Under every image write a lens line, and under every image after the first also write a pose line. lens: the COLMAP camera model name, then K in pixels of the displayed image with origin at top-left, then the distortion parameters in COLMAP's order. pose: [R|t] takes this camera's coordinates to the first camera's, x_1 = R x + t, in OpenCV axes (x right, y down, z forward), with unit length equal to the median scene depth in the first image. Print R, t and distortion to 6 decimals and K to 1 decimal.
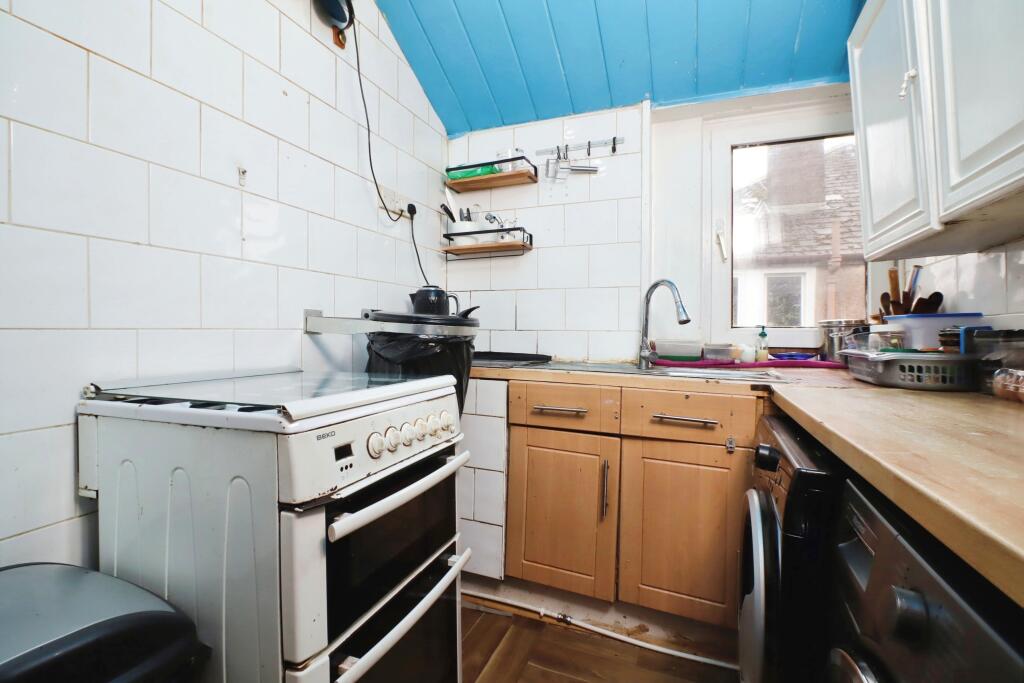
lens RADIAL K [[463.1, 0, 501.9], [0, 463.1, 310.2], [0, 0, 1]] dist [-0.005848, -0.003159]
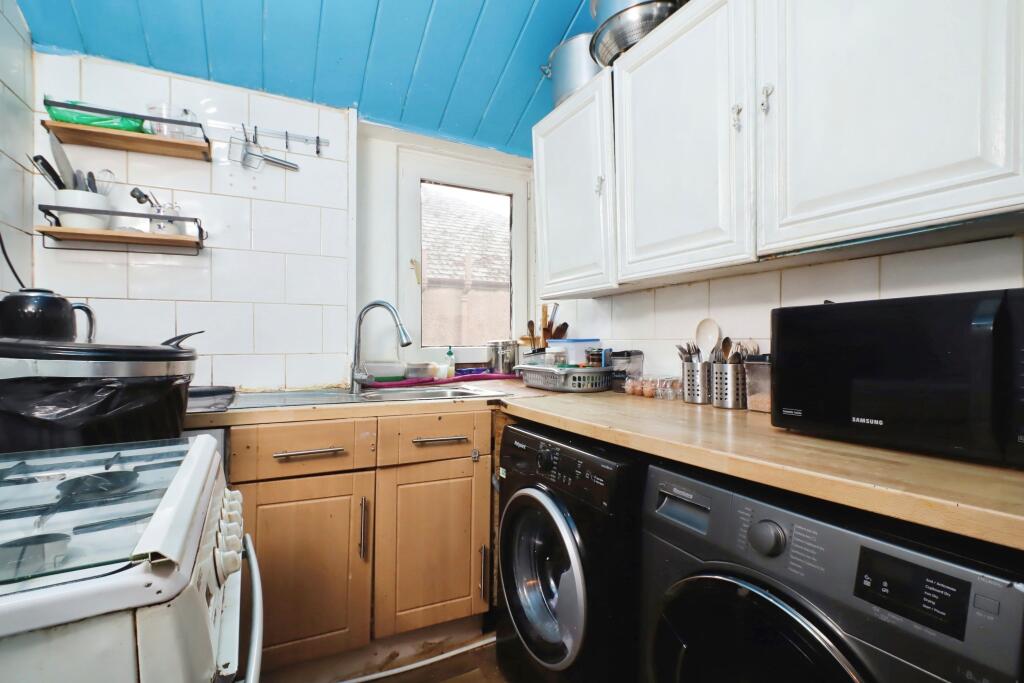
lens RADIAL K [[463.1, 0, 515.8], [0, 463.1, 344.0], [0, 0, 1]] dist [-0.005848, -0.003159]
pose [[0.651783, -0.013203, 0.758290, -0.265113], [-0.022233, 0.999086, 0.036506, -0.023036], [-0.758079, -0.040654, 0.650894, 0.169327]]
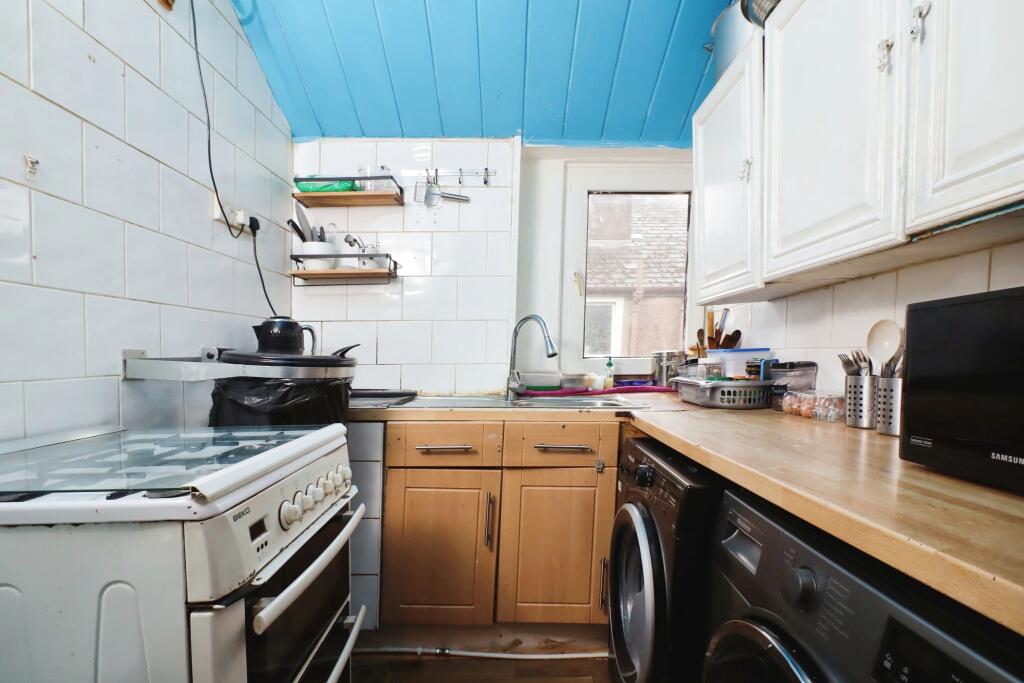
lens RADIAL K [[477.3, 0, 533.6], [0, 477.3, 364.4], [0, 0, 1]] dist [-0.006103, -0.002158]
pose [[0.919761, -0.021361, 0.391896, -0.096403], [-0.001431, 0.998329, 0.057775, -0.021462], [-0.392475, -0.053700, 0.918194, 0.006151]]
